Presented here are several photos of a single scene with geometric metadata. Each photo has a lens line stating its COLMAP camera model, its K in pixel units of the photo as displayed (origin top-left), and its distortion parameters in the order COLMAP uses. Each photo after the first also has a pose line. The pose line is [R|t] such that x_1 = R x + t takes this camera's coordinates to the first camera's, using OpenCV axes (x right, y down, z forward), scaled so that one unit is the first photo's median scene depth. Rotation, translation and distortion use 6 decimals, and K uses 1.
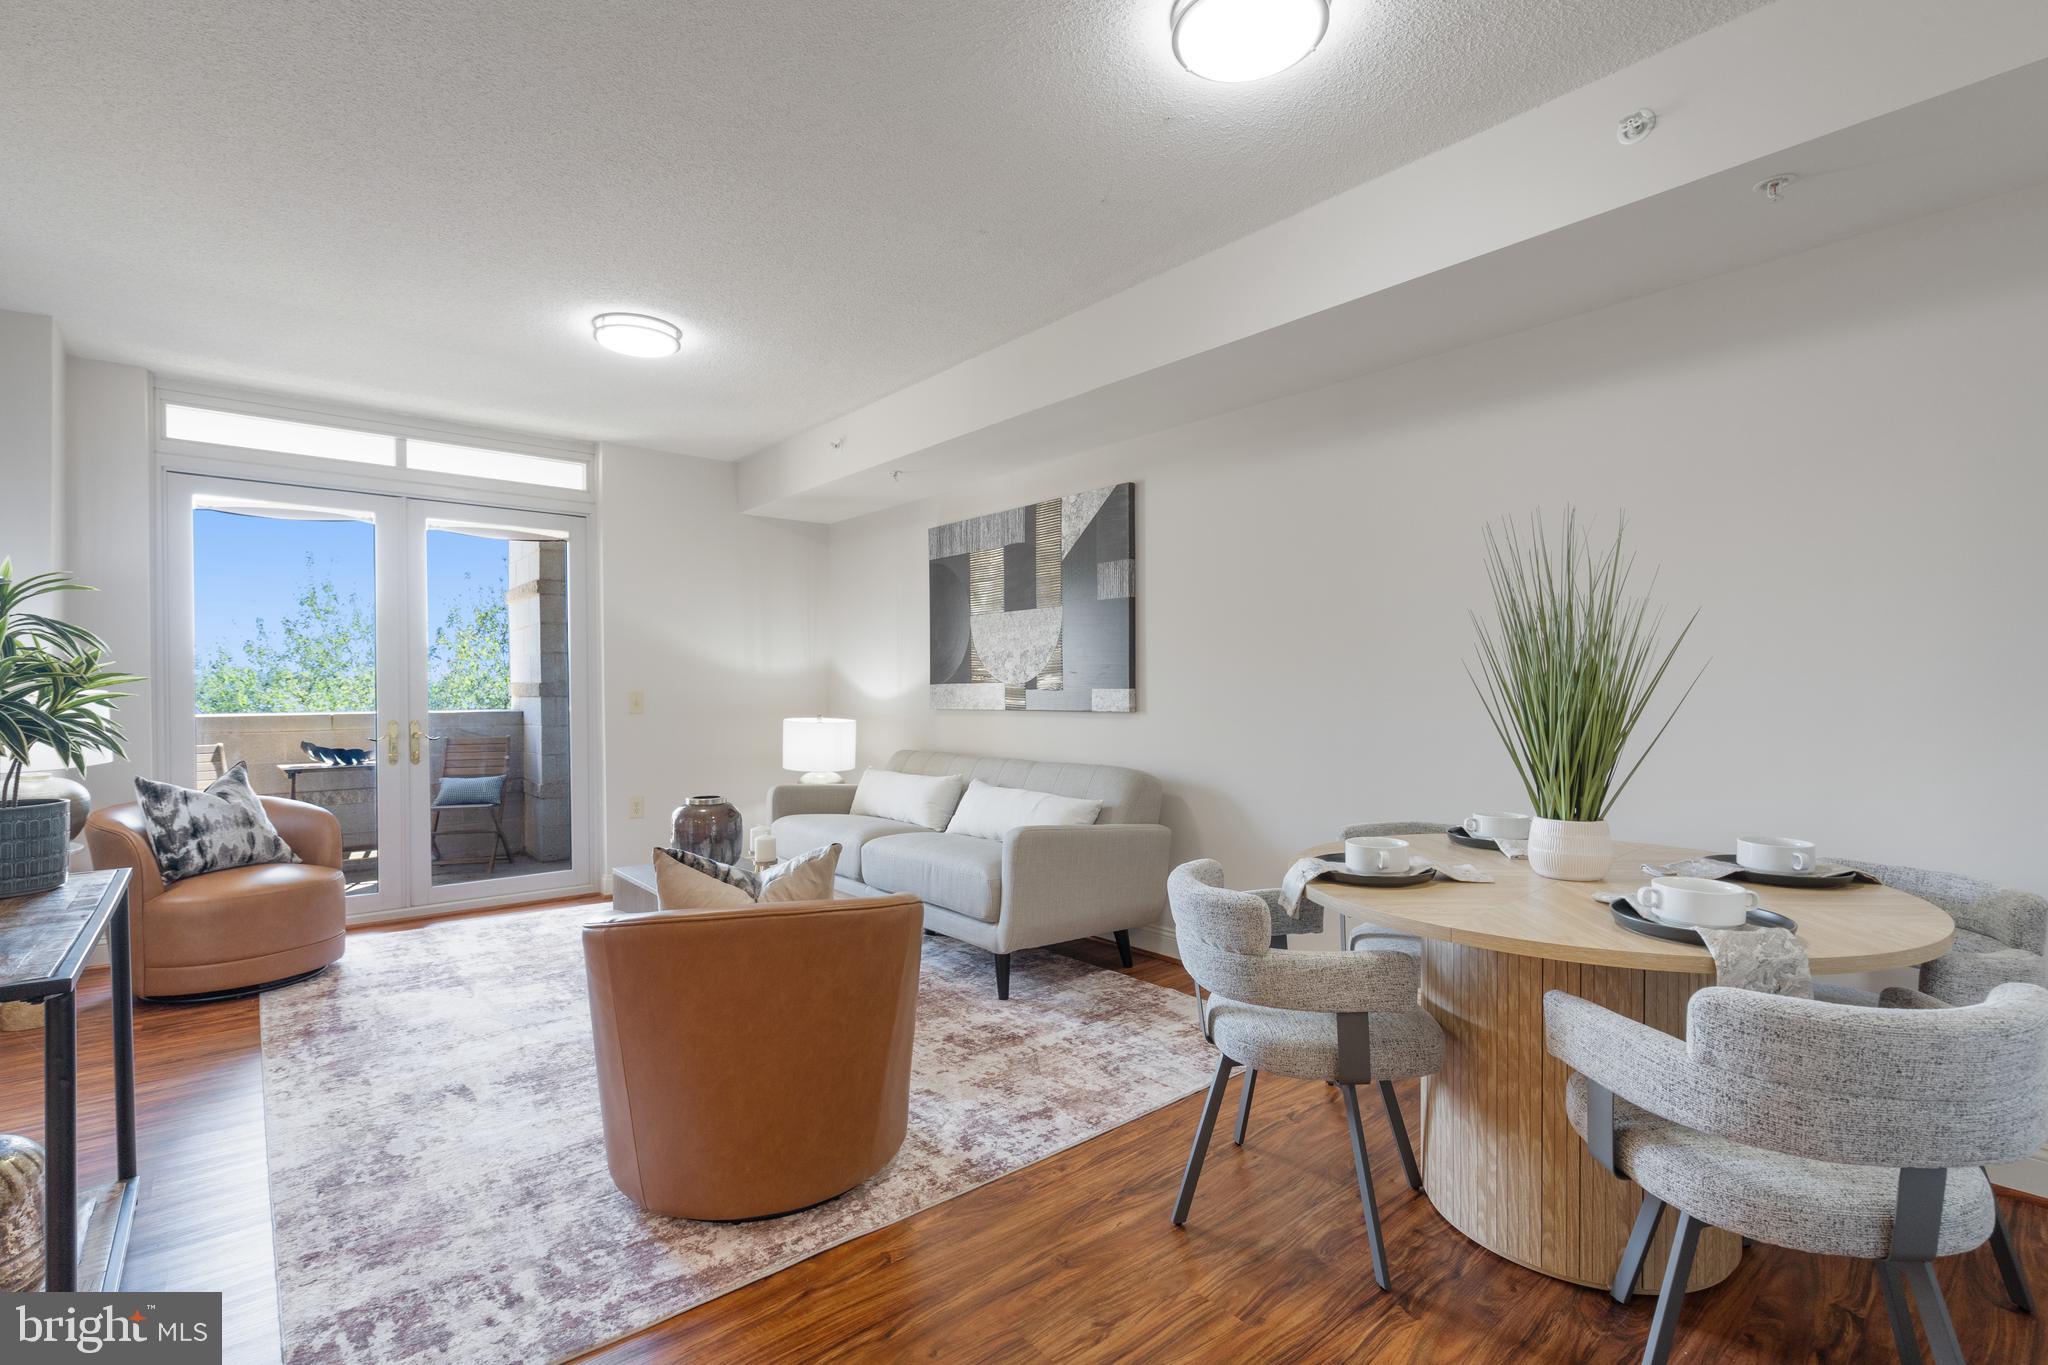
lens RADIAL K [[935.5, 0, 1012.4], [0, 935.5, 695.2], [0, 0, 1]] dist [-0.003814, 0.000862]
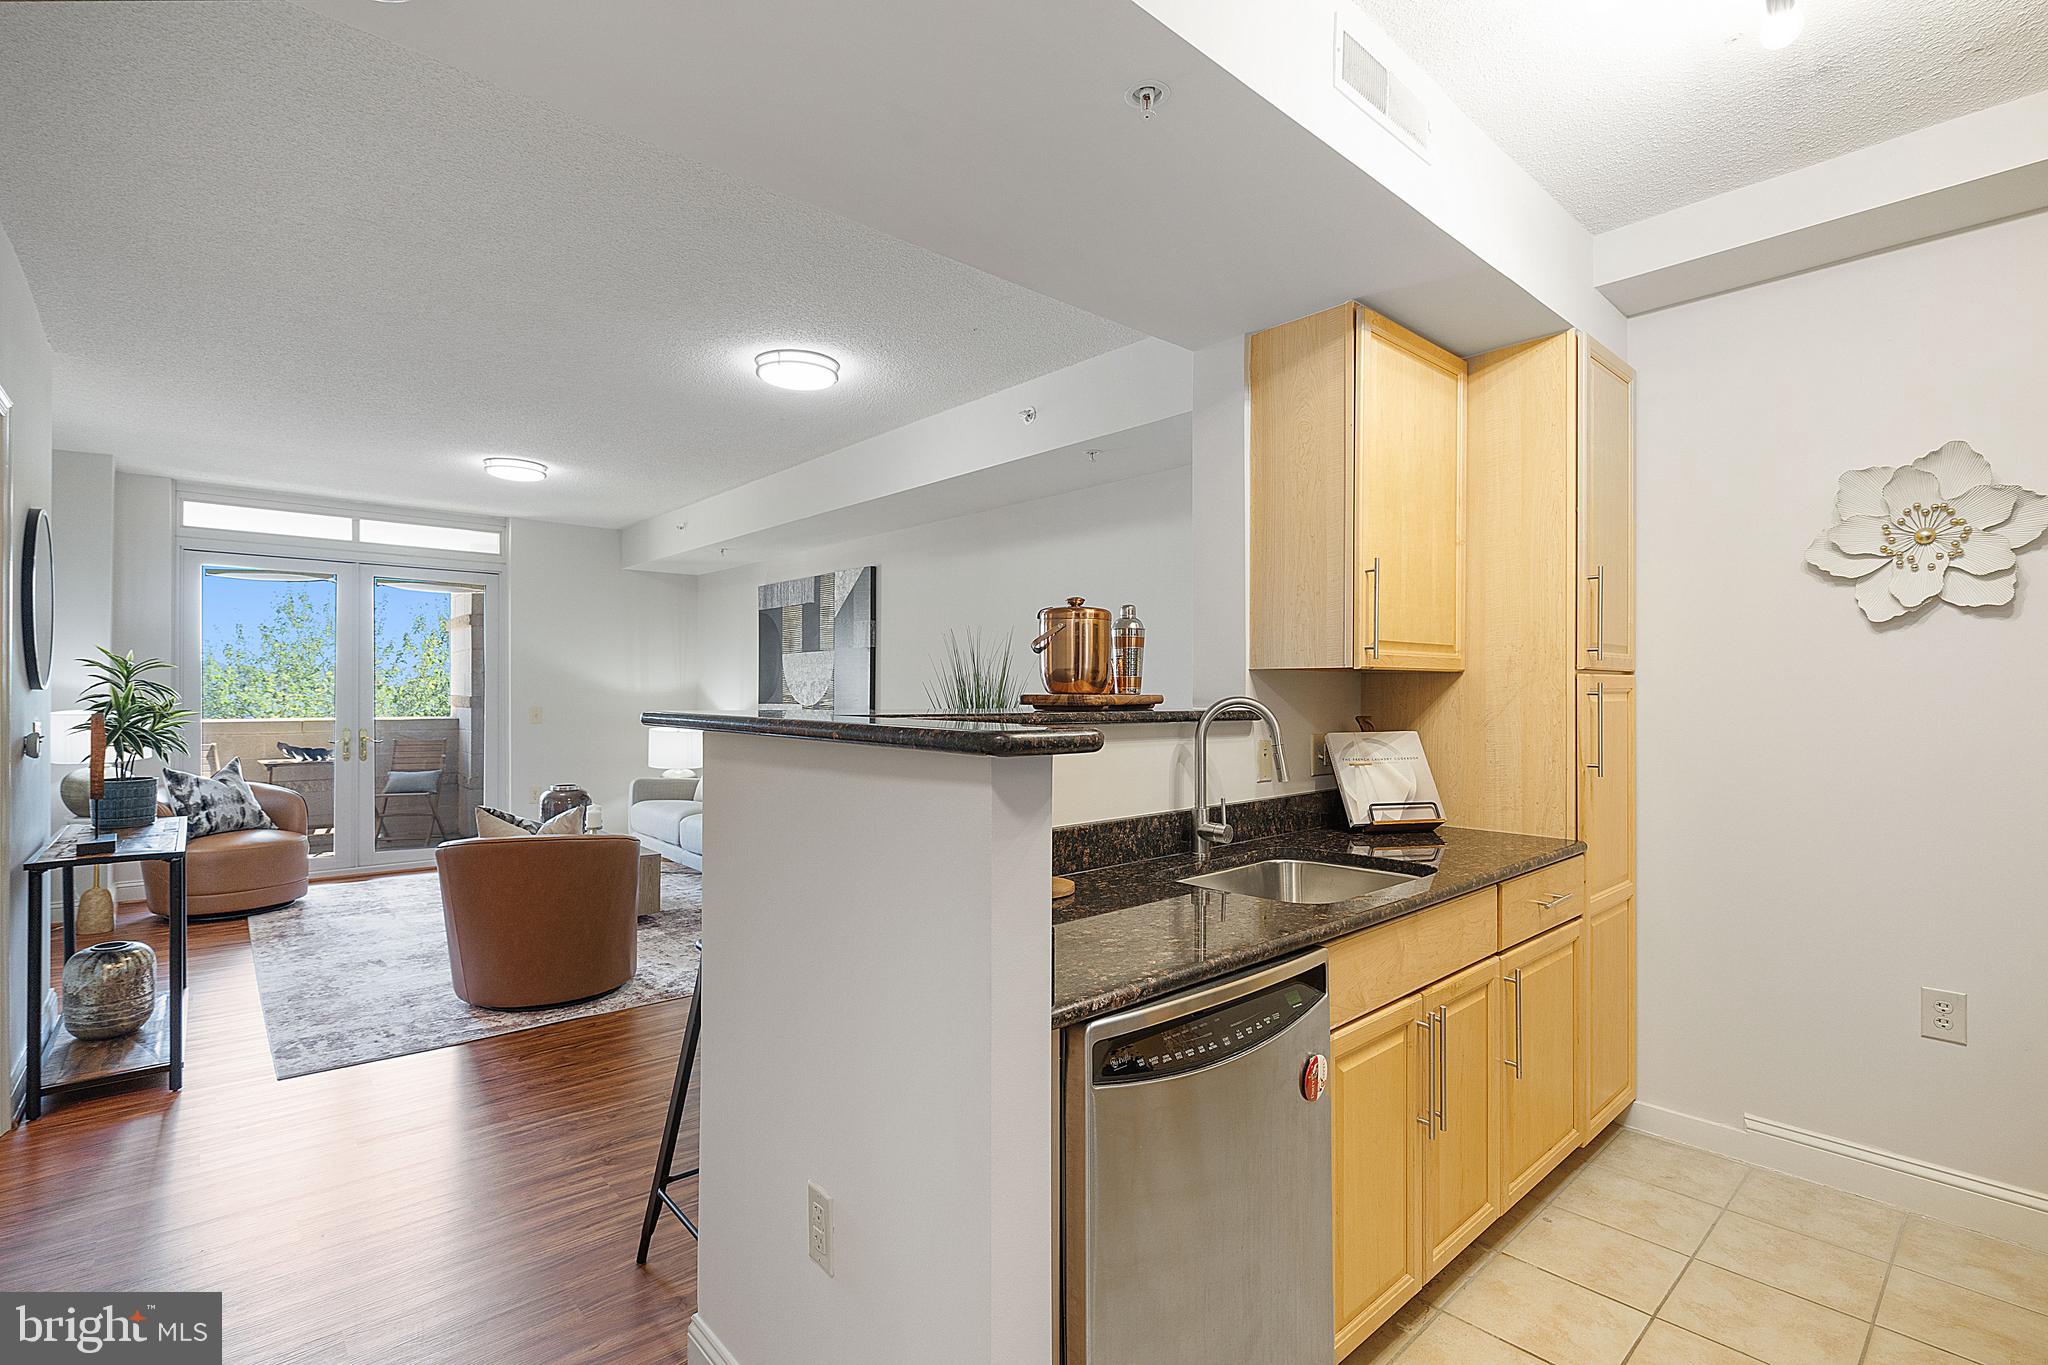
lens RADIAL K [[935.5, 0, 1010.1], [0, 935.5, 691.9], [0, 0, 1]] dist [-0.003814, 0.000862]
pose [[0.999794, 0.009592, 0.017869, 0.350261], [-0.009489, 0.999938, -0.005808, -0.034223], [-0.017924, 0.005637, 0.999823, -0.476059]]
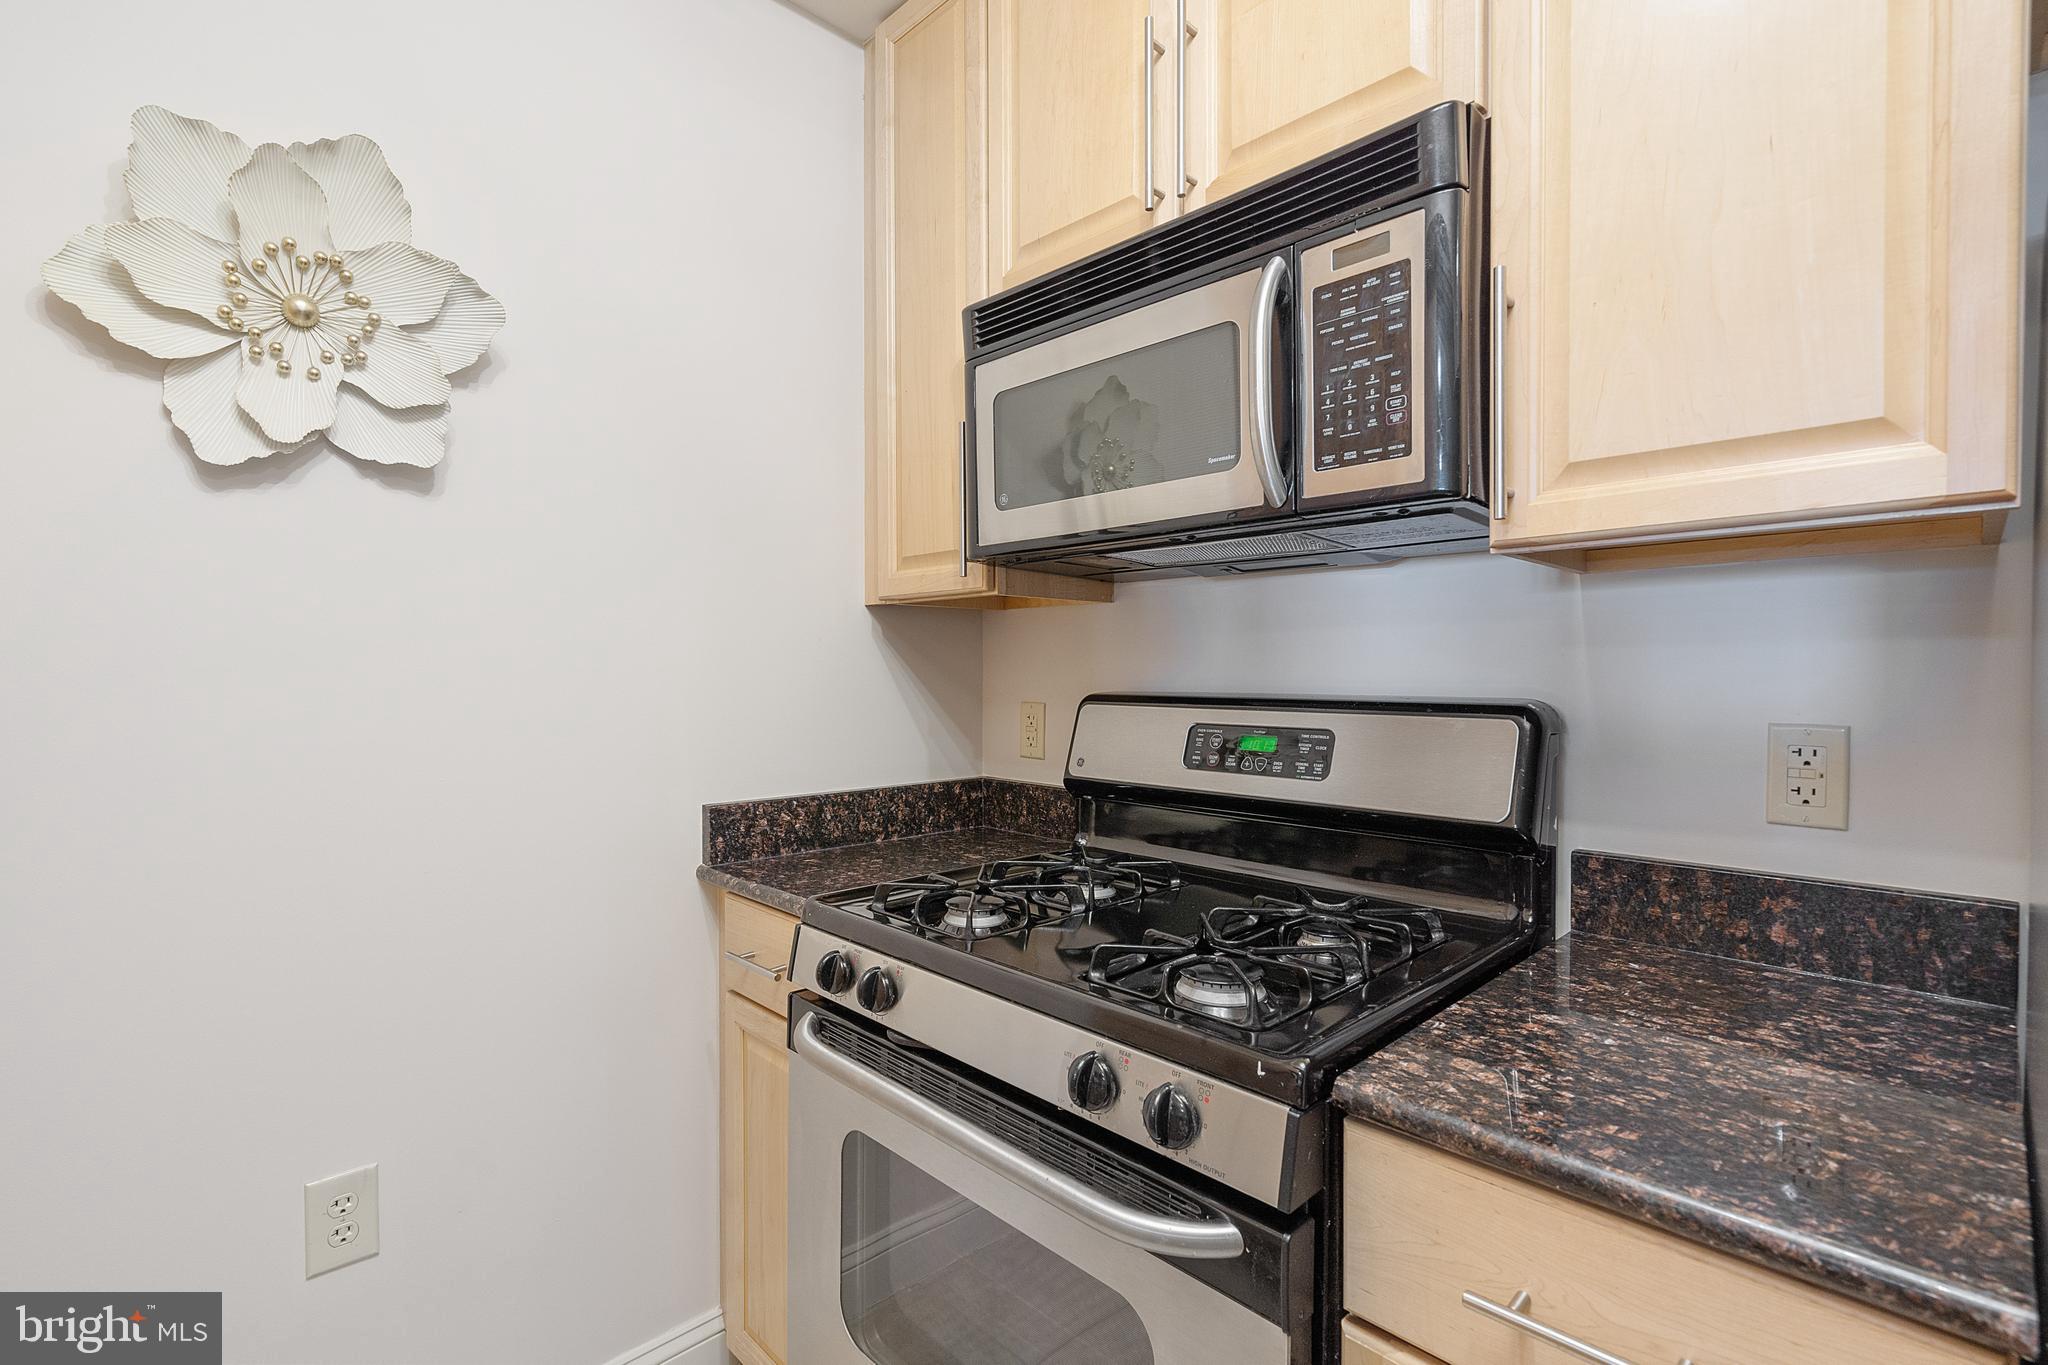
lens RADIAL K [[935.5, 0, 1025.8], [0, 935.5, 683.5], [0, 0, 1]] dist [-0.003814, 0.000862]
pose [[-0.061110, -0.008230, 0.998097, 0.641414], [0.005471, 0.999948, 0.008580, -0.022041], [-0.998116, 0.005985, -0.061062, -0.086221]]
